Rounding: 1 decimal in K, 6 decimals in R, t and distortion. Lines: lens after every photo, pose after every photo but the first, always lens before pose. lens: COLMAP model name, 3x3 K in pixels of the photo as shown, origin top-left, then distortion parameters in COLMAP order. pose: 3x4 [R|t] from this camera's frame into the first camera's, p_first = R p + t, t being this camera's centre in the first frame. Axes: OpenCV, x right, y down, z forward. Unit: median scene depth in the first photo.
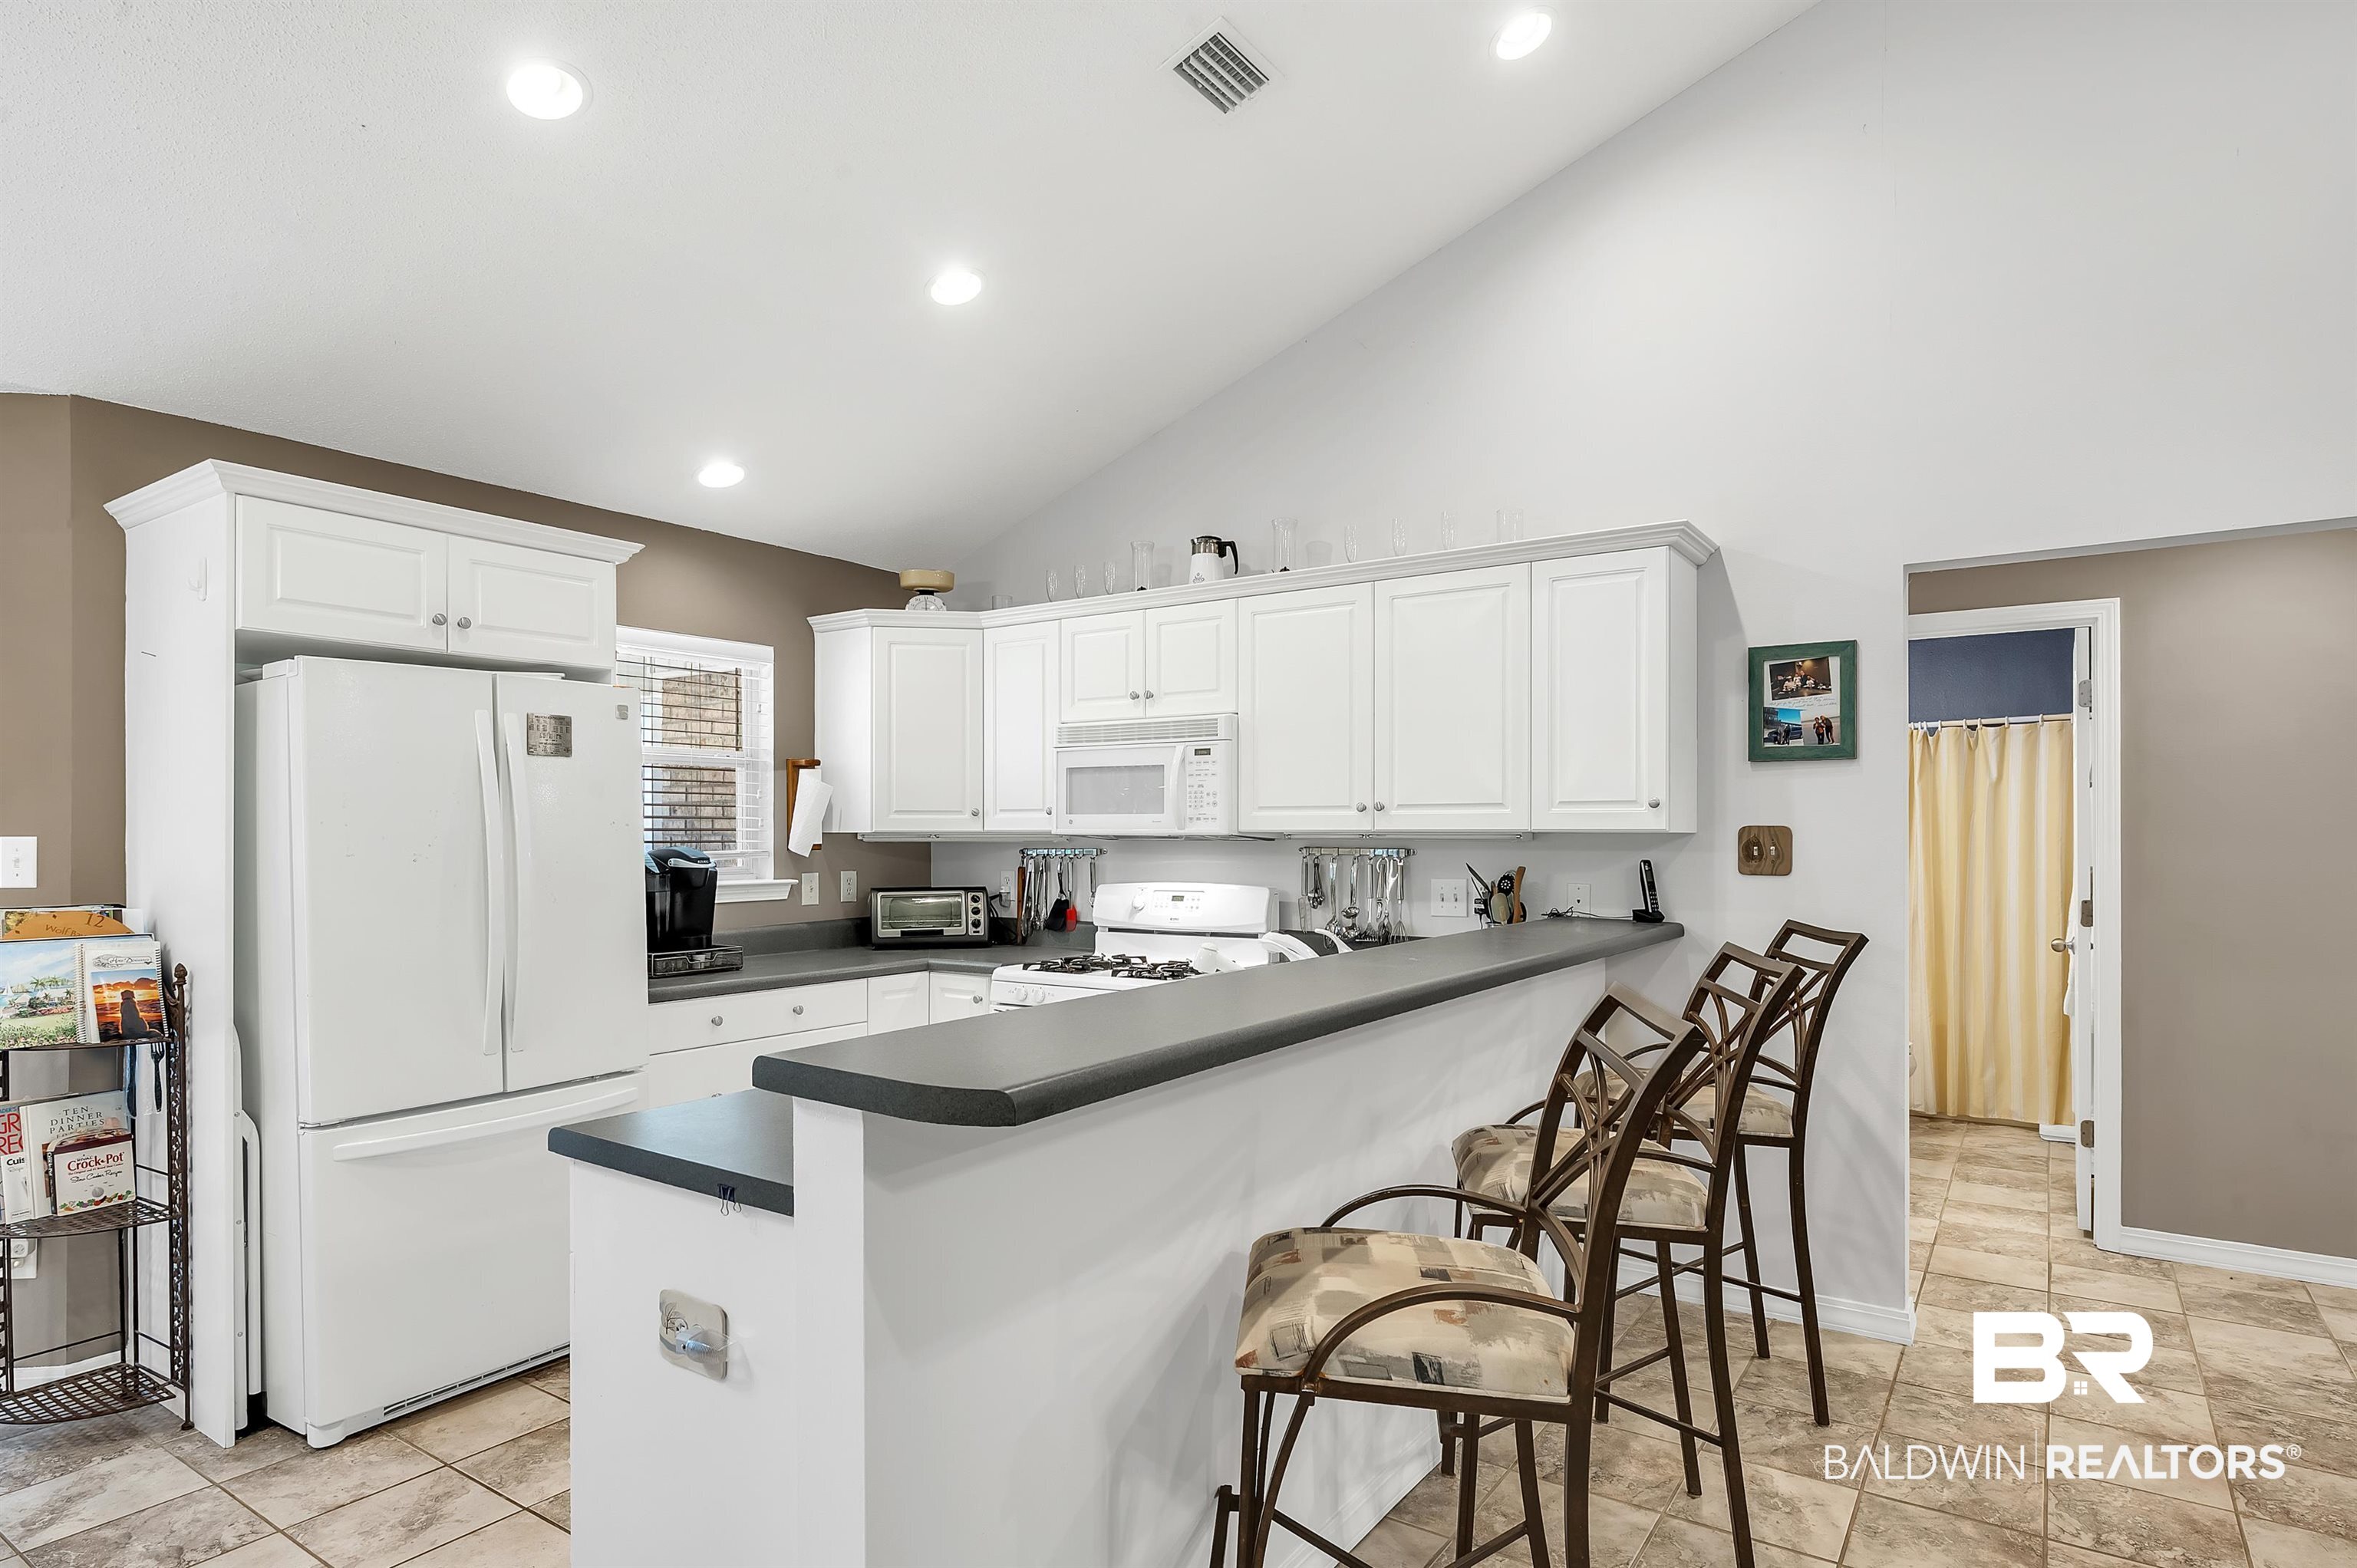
lens RADIAL K [[1288.0, 0, 1157.0], [0, 1288.0, 827.3], [0, 0, 1]] dist [-0.001138, -0.001007]
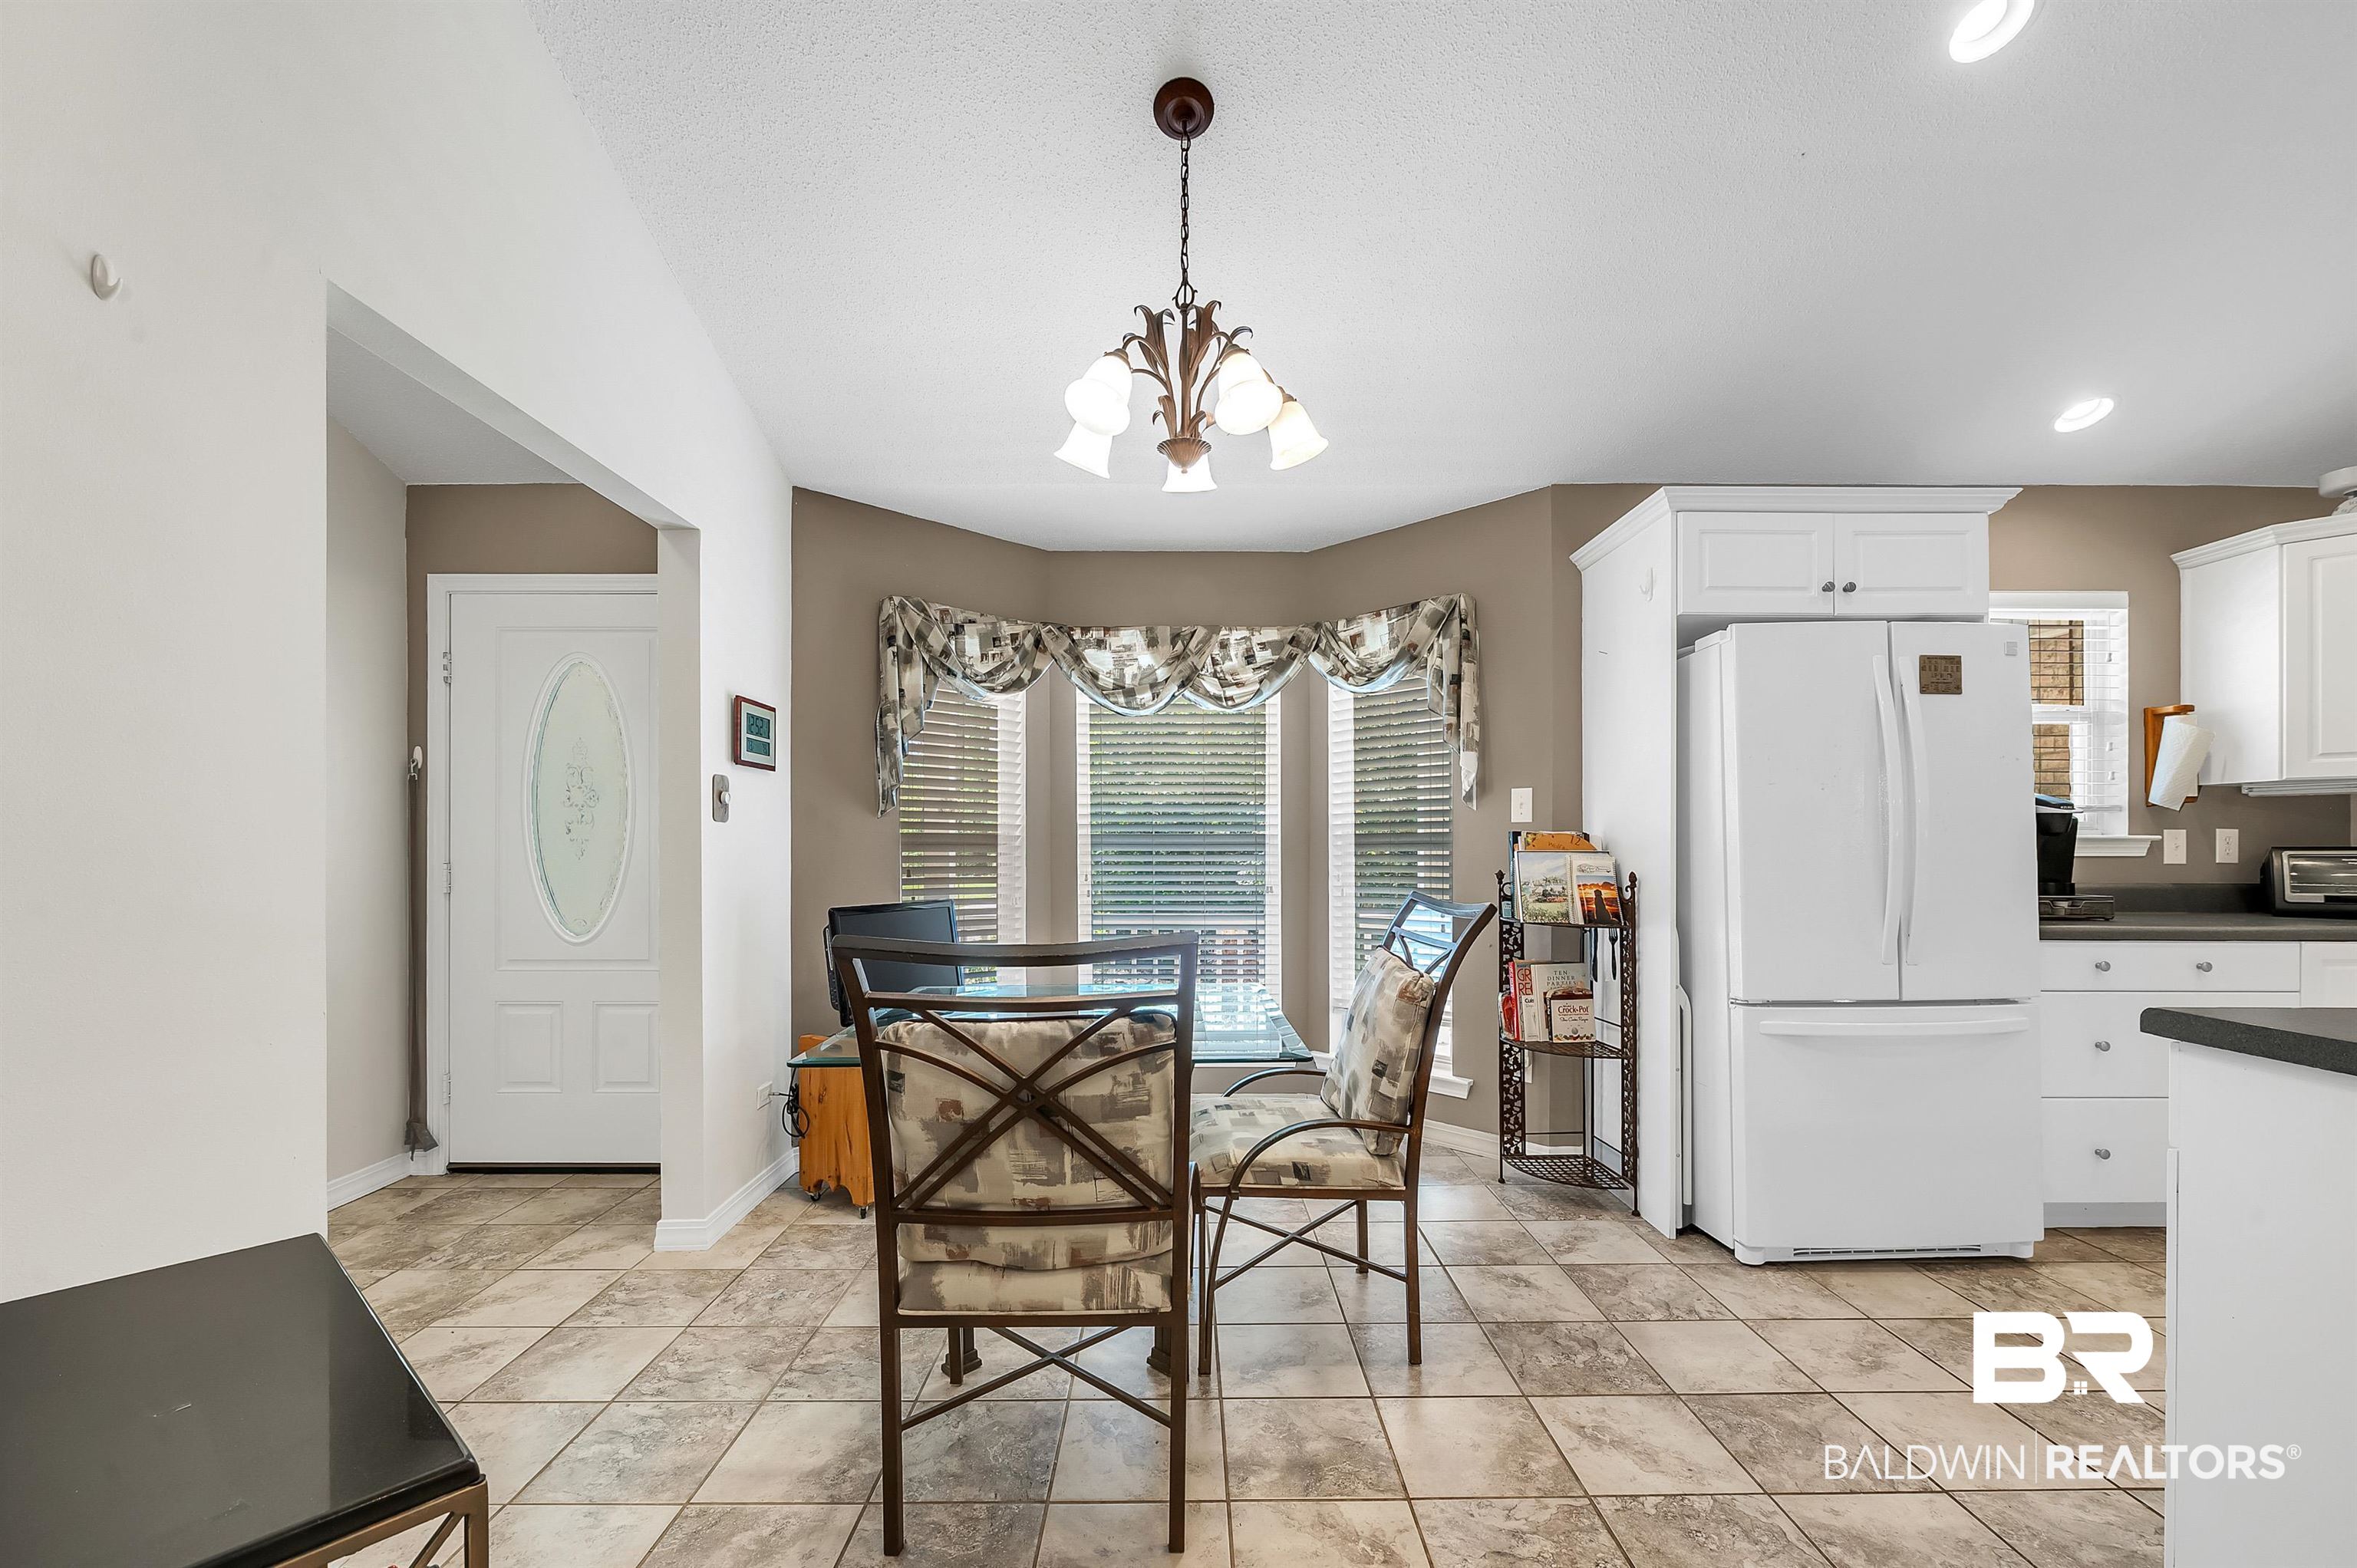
lens RADIAL K [[968.7, 0, 1182.0], [0, 968.7, 839.6], [0, 0, 1]] dist [-0.001466, -0.000378]
pose [[0.577065, -0.003782, -0.816689, -0.181568], [0.004437, 0.999989, -0.001496, 0.065693], [0.816686, -0.002760, 0.577075, 0.017506]]
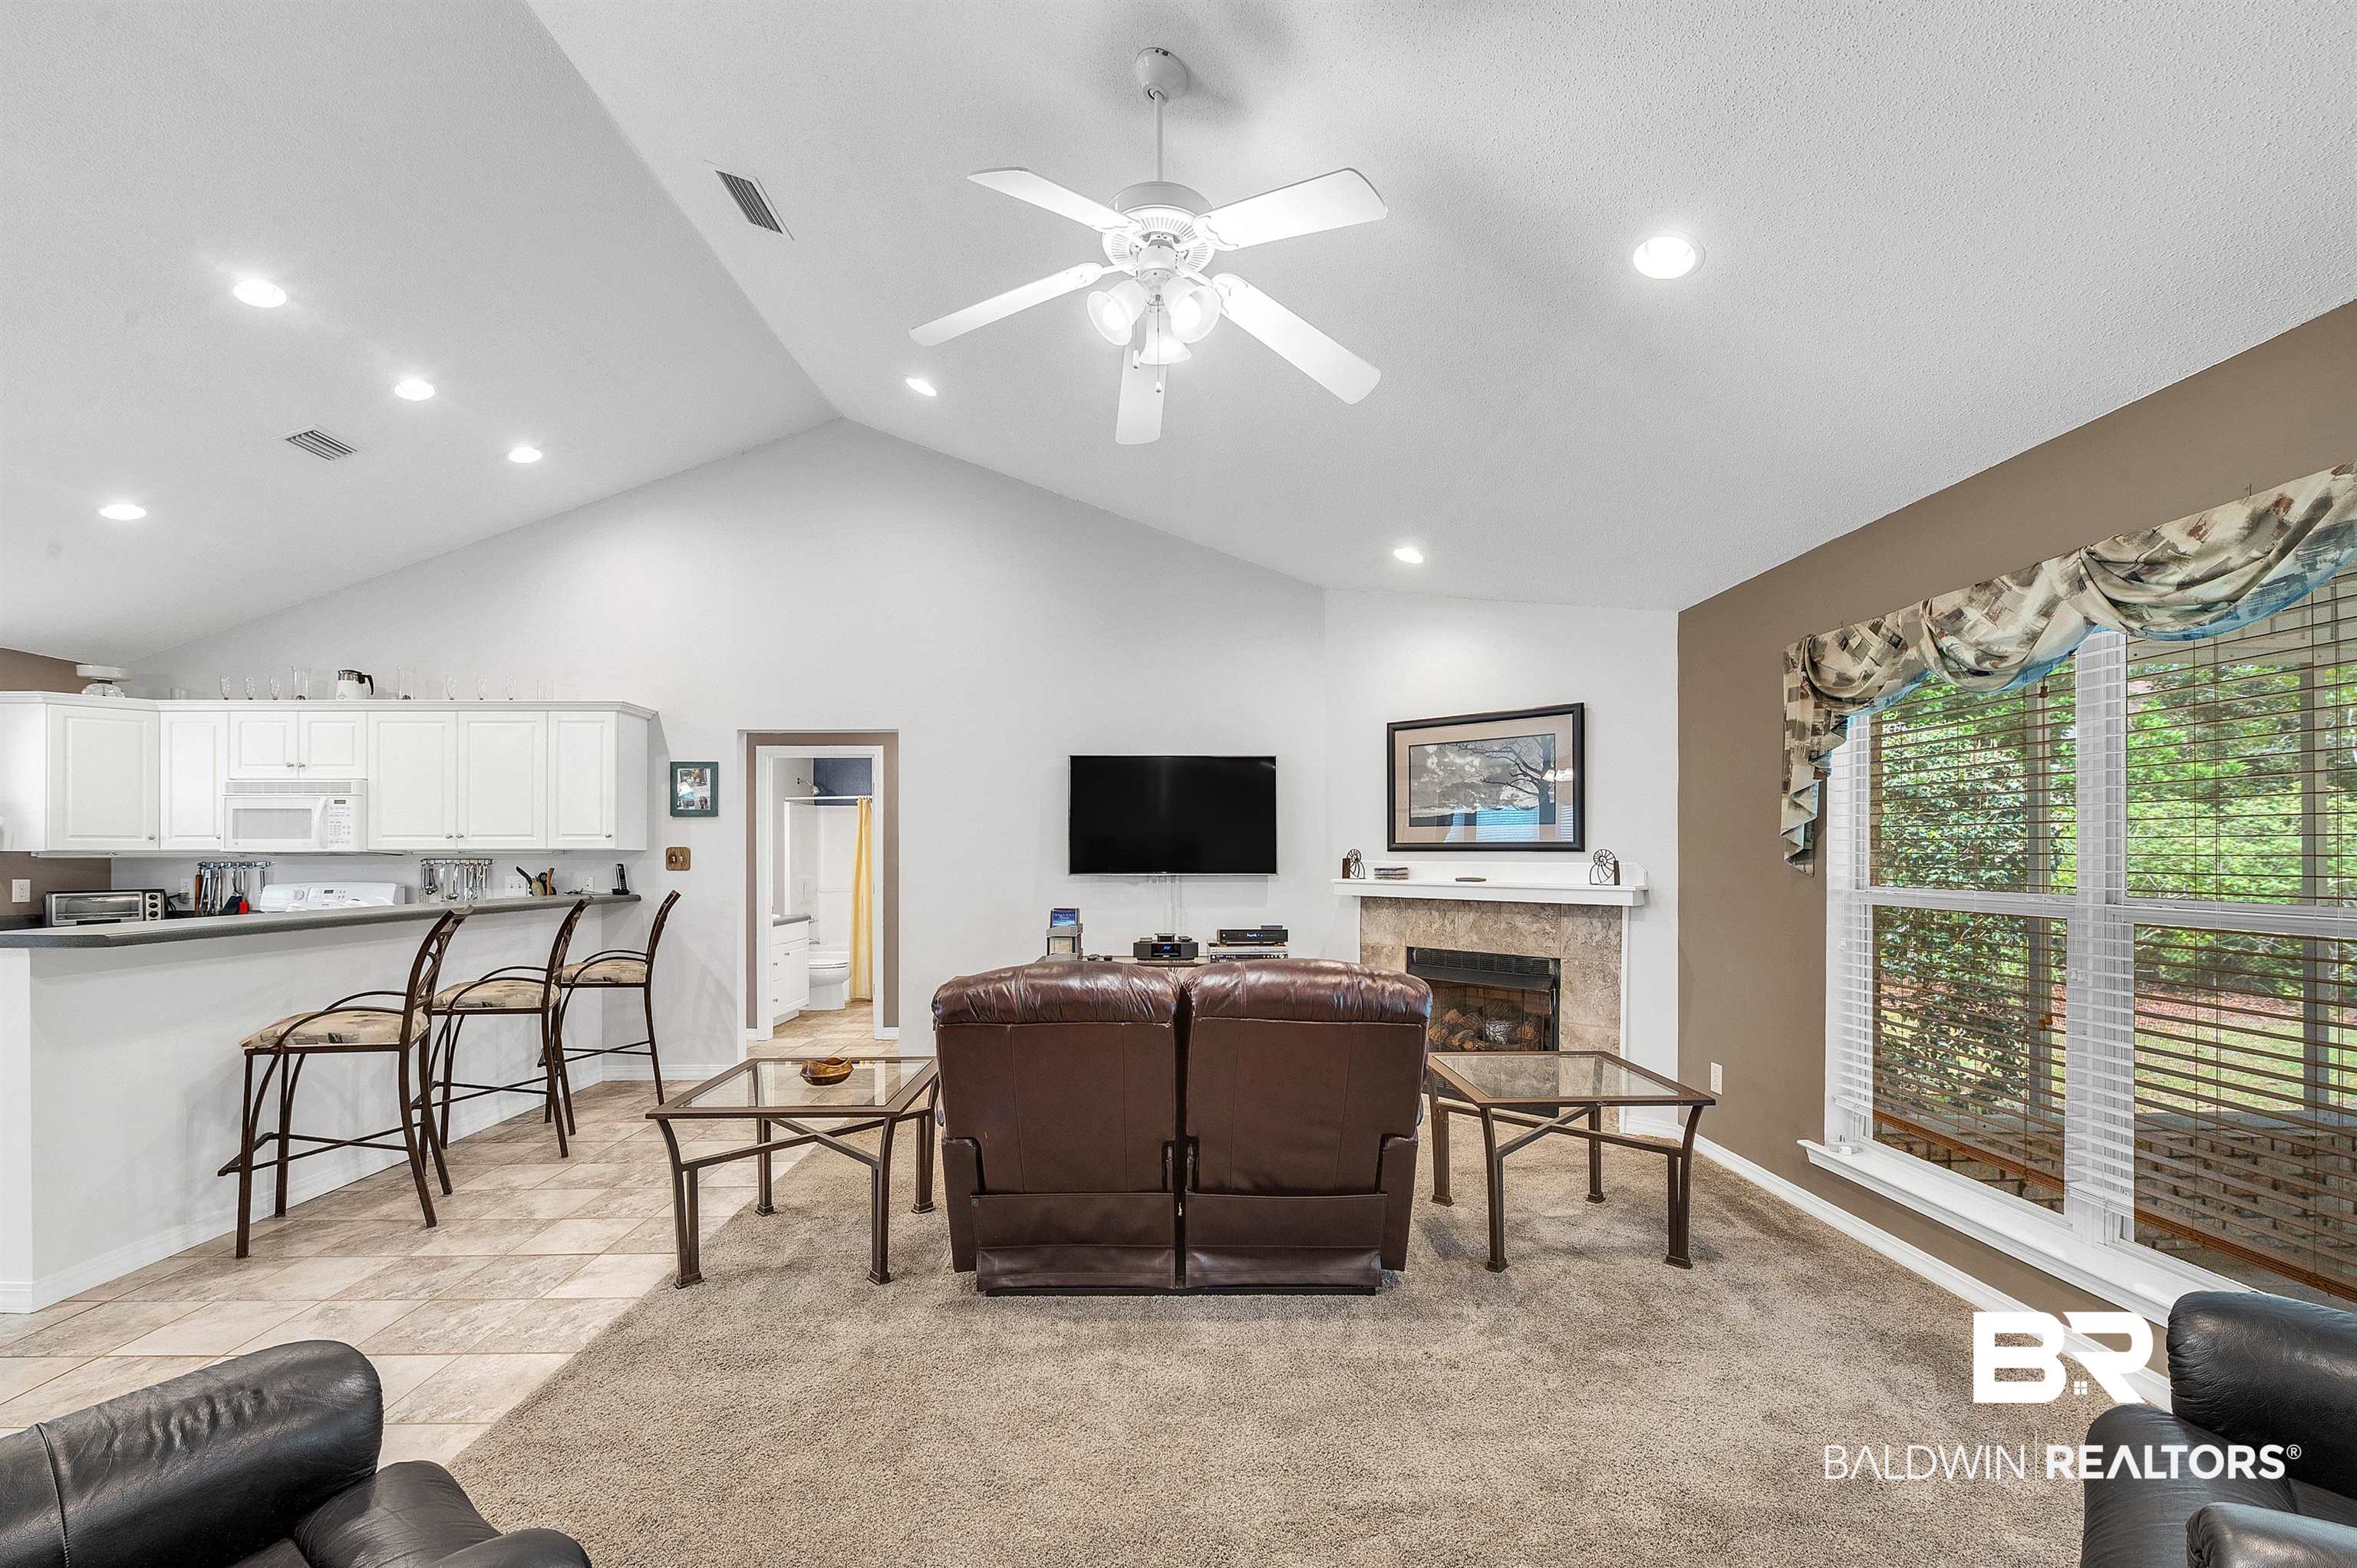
lens RADIAL K [[968.7, 0, 1170.4], [0, 968.7, 850.8], [0, 0, 1]] dist [-0.001466, -0.000378]
pose [[0.804029, 0.001655, 0.594587, 0.214789], [0.000576, 0.999993, -0.003563, 0.013634], [-0.594589, 0.003207, 0.804023, -0.896485]]
